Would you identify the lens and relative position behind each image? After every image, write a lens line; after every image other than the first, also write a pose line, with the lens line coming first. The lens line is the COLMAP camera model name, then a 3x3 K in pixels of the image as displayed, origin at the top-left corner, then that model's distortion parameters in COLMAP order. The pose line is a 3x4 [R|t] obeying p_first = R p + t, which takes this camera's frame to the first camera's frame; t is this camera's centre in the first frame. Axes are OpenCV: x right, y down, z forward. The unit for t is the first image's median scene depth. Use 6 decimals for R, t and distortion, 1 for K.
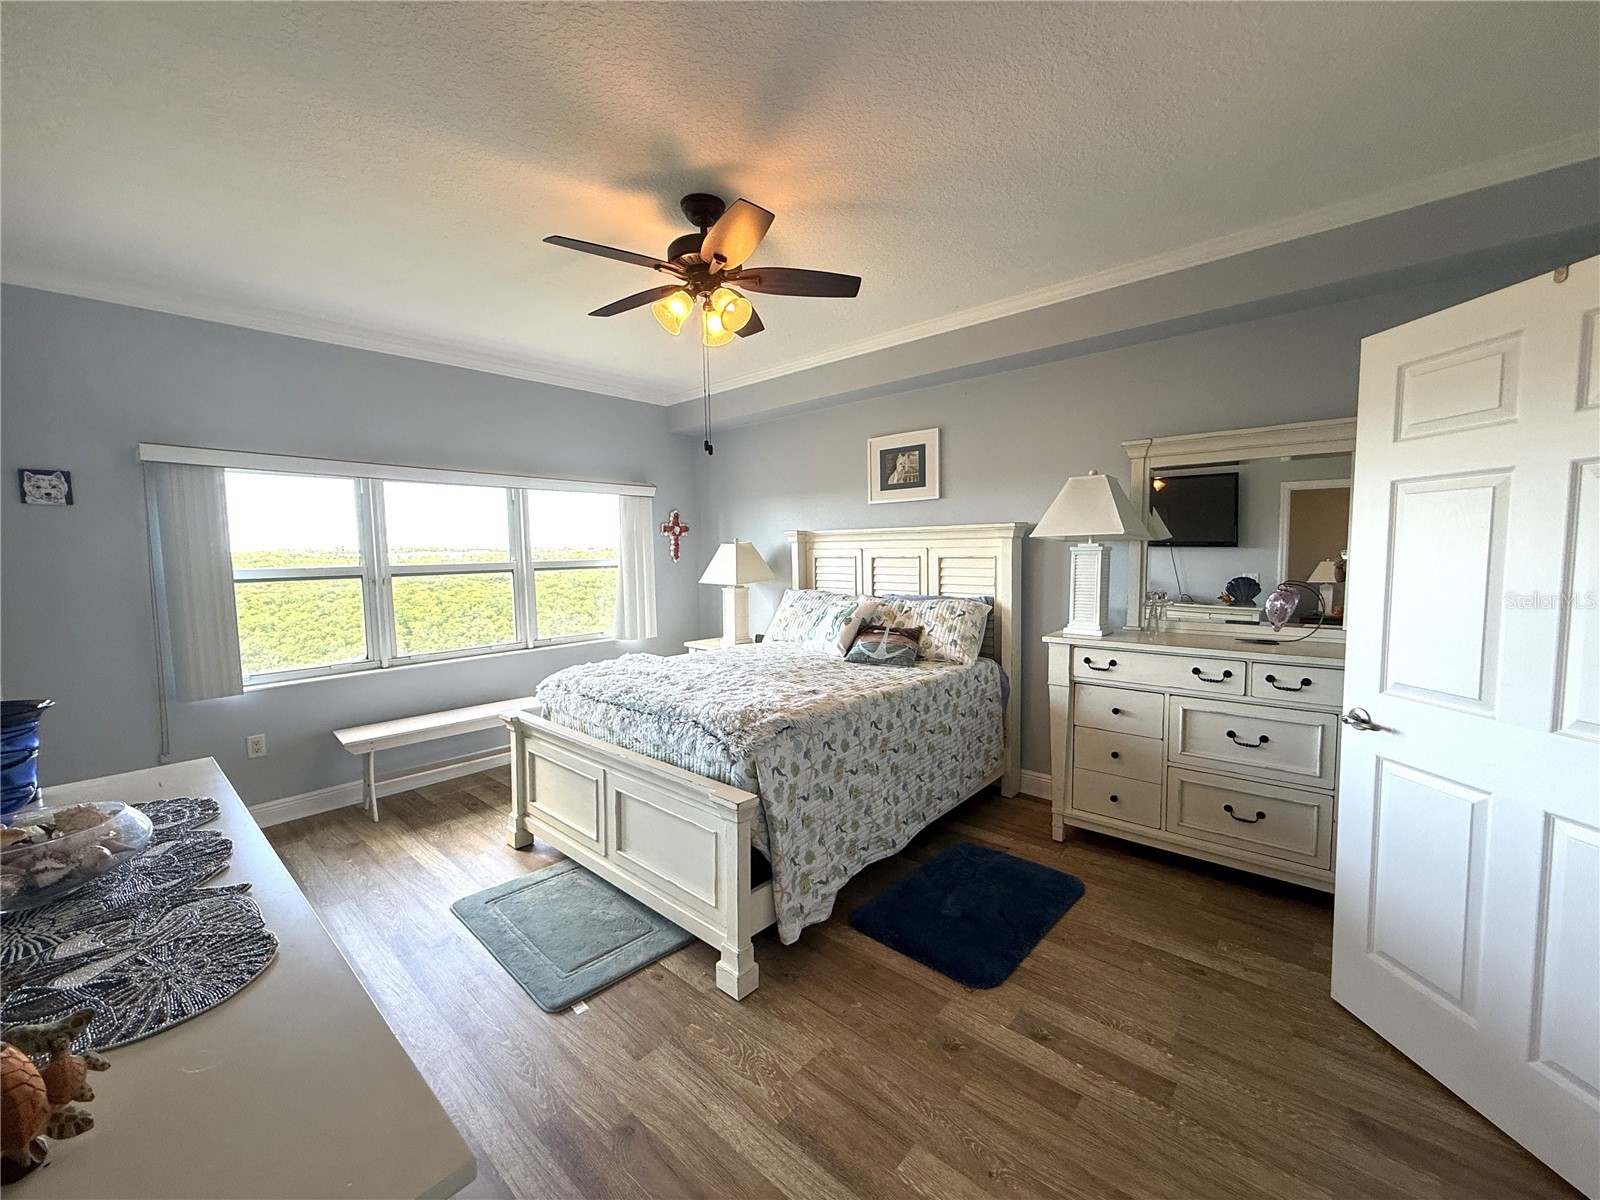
lens RADIAL K [[640.2, 0, 800.0], [0, 640.2, 600.0], [0, 0, 1]] dist [0.000493, 0.000188]
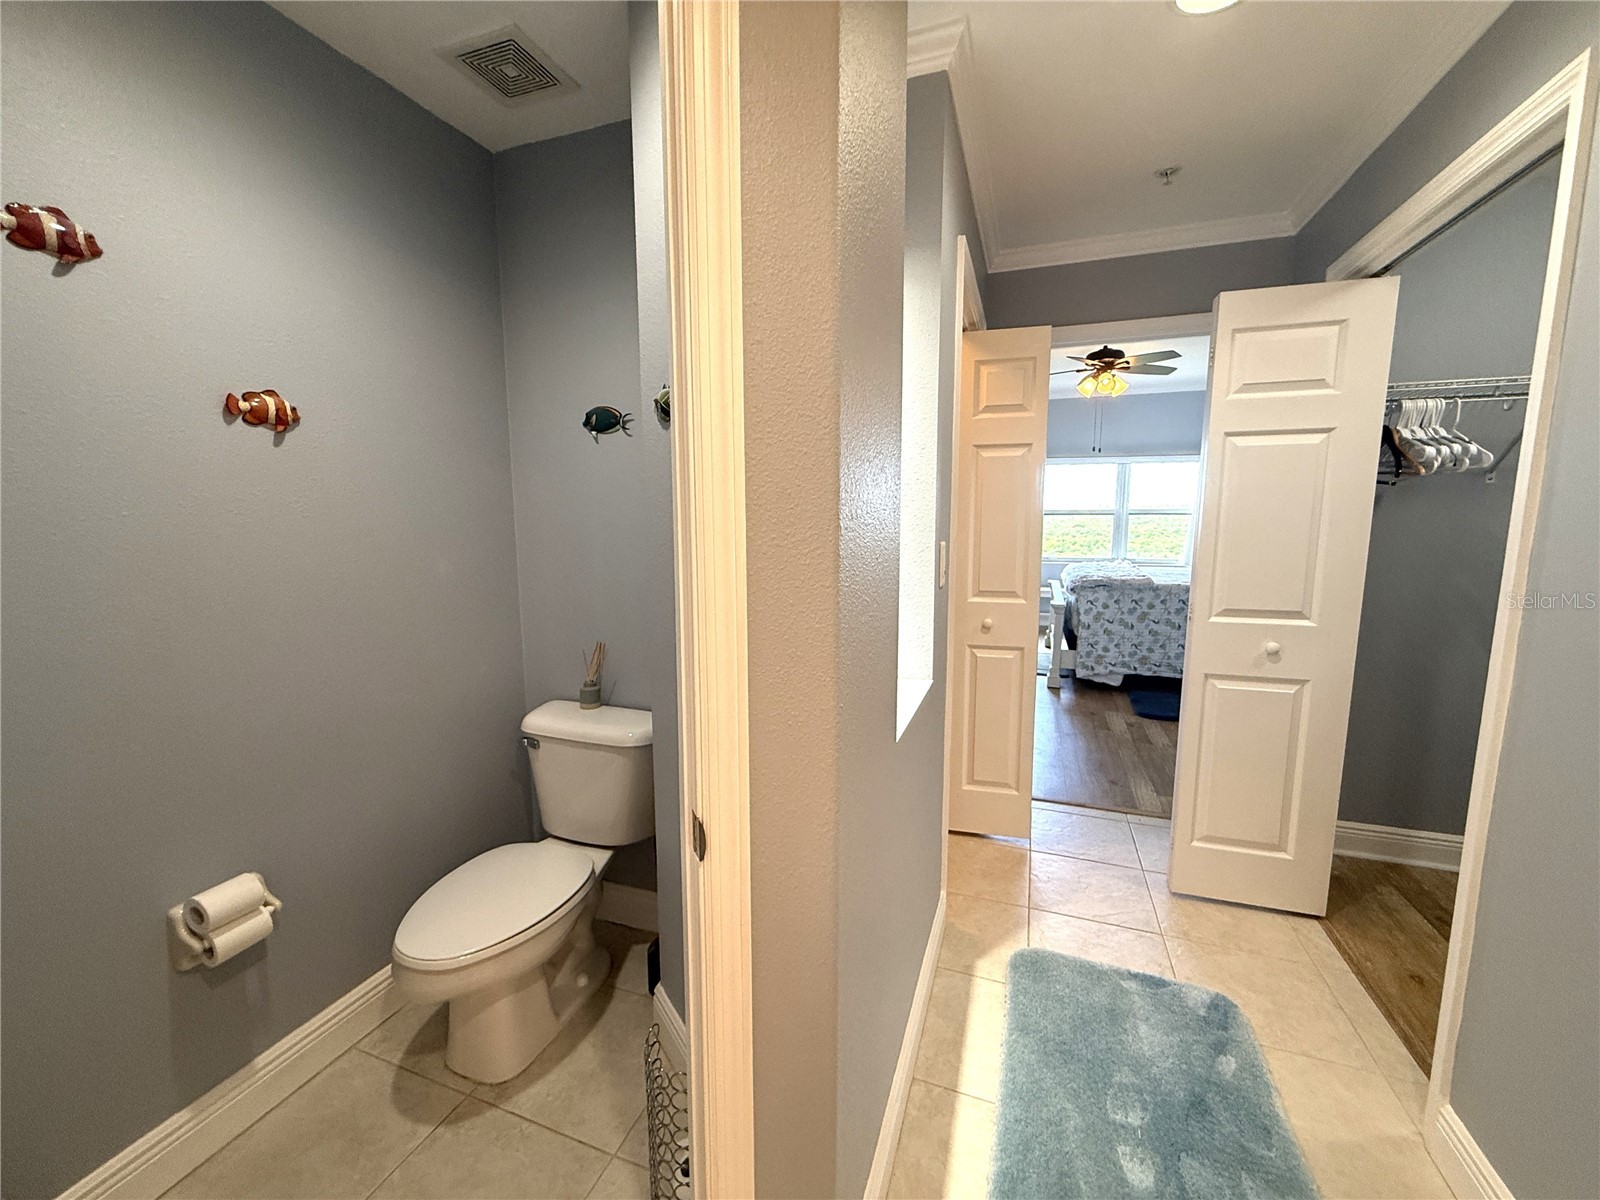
lens RADIAL K [[640.2, 0, 800.0], [0, 640.2, 600.0], [0, 0, 1]] dist [0.000493, 0.000188]
pose [[0.364664, 0.138574, -0.920770, 1.468158], [-0.078181, 0.989929, 0.118020, 0.075566], [0.927851, 0.028949, 0.371825, -0.653209]]
